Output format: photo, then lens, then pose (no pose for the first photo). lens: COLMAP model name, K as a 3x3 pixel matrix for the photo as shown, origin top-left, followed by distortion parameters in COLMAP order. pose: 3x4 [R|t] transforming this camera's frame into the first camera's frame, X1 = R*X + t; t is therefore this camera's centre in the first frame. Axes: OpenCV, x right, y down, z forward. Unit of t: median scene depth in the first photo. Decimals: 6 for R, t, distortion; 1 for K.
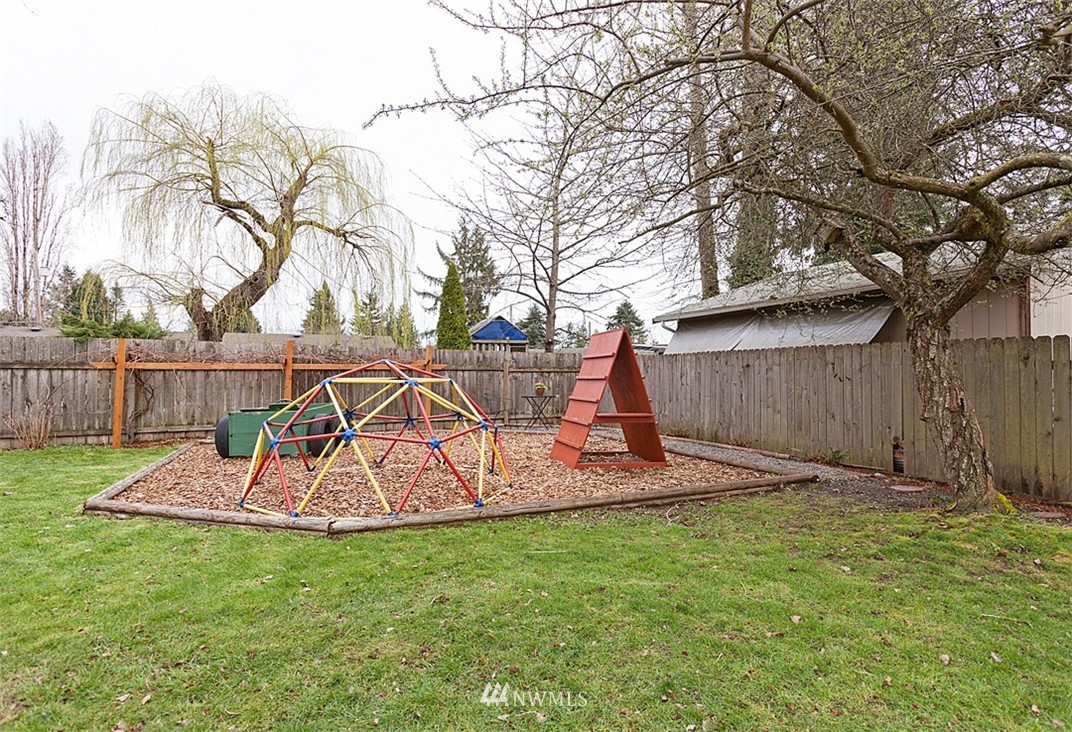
lens RADIAL K [[572.4, 0, 563.1], [0, 572.4, 362.9], [0, 0, 1]] dist [-0.000593, -0.000044]
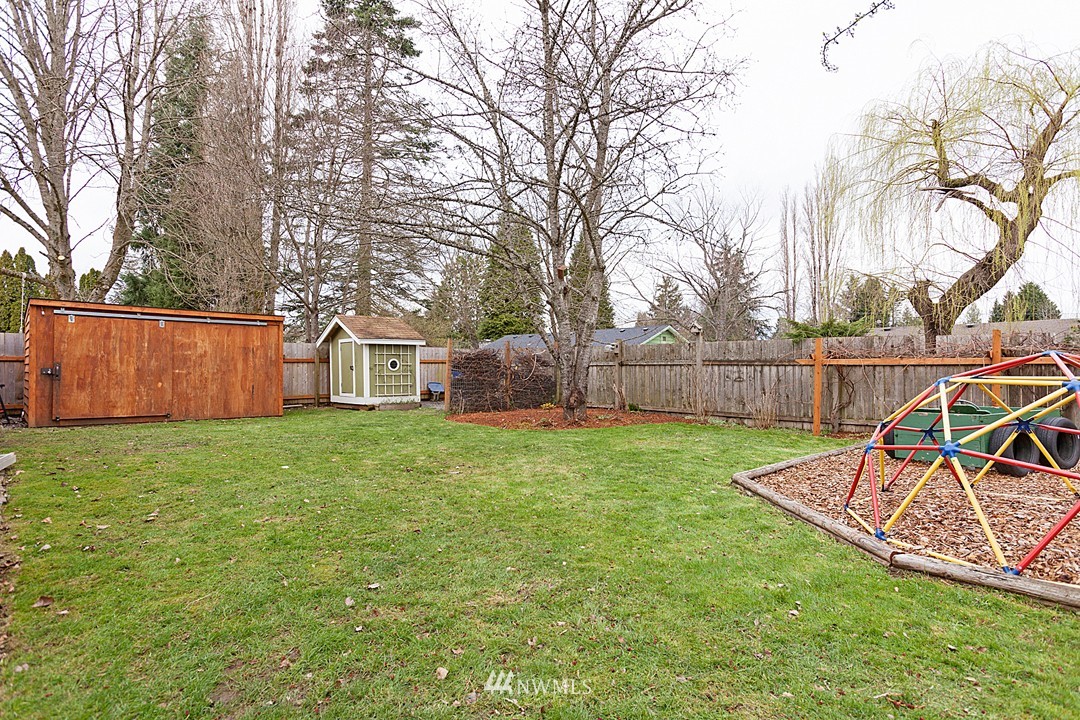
lens RADIAL K [[566.0, 0, 533.0], [0, 566.0, 363.7], [0, 0, 1]] dist [0.000842, 0.000056]
pose [[0.324444, -0.006829, -0.945880, 0.078551], [0.017762, 0.999842, -0.001126, -0.000381], [0.945738, -0.016435, 0.324514, 0.098212]]
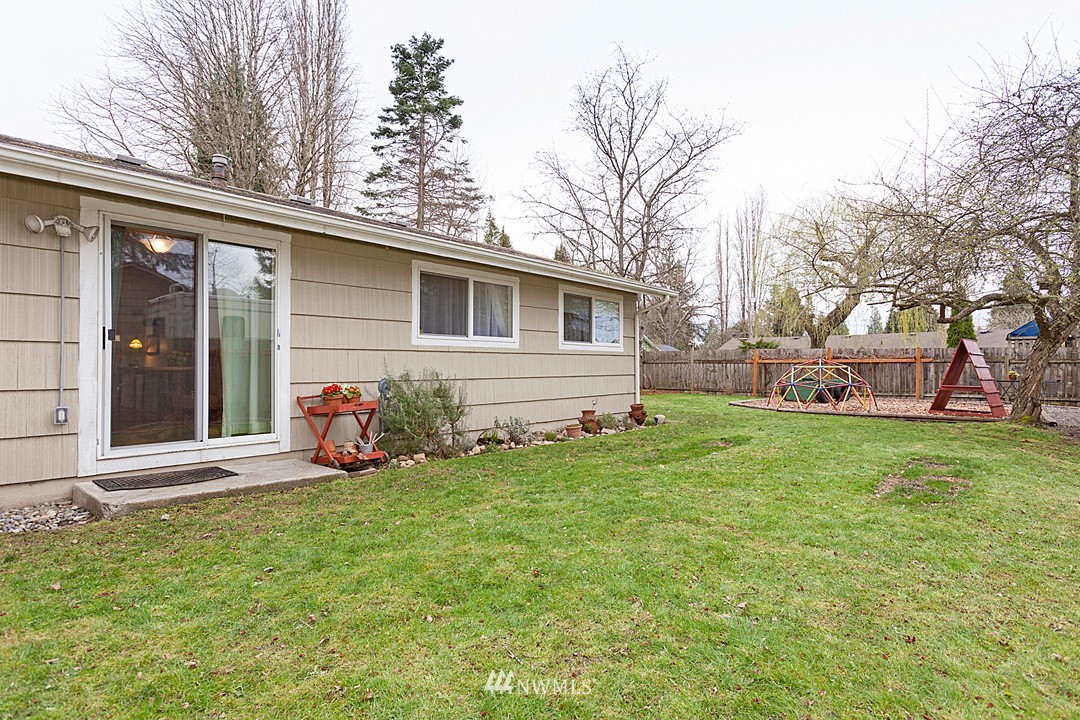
lens RADIAL K [[578.7, 0, 541.2], [0, 578.7, 364.1], [0, 0, 1]] dist [0.000340, 0.000420]
pose [[0.443484, -0.004024, -0.896273, 0.803376], [0.016932, 0.999849, 0.003889, -0.007102], [0.896122, -0.016900, 0.443485, -0.695339]]
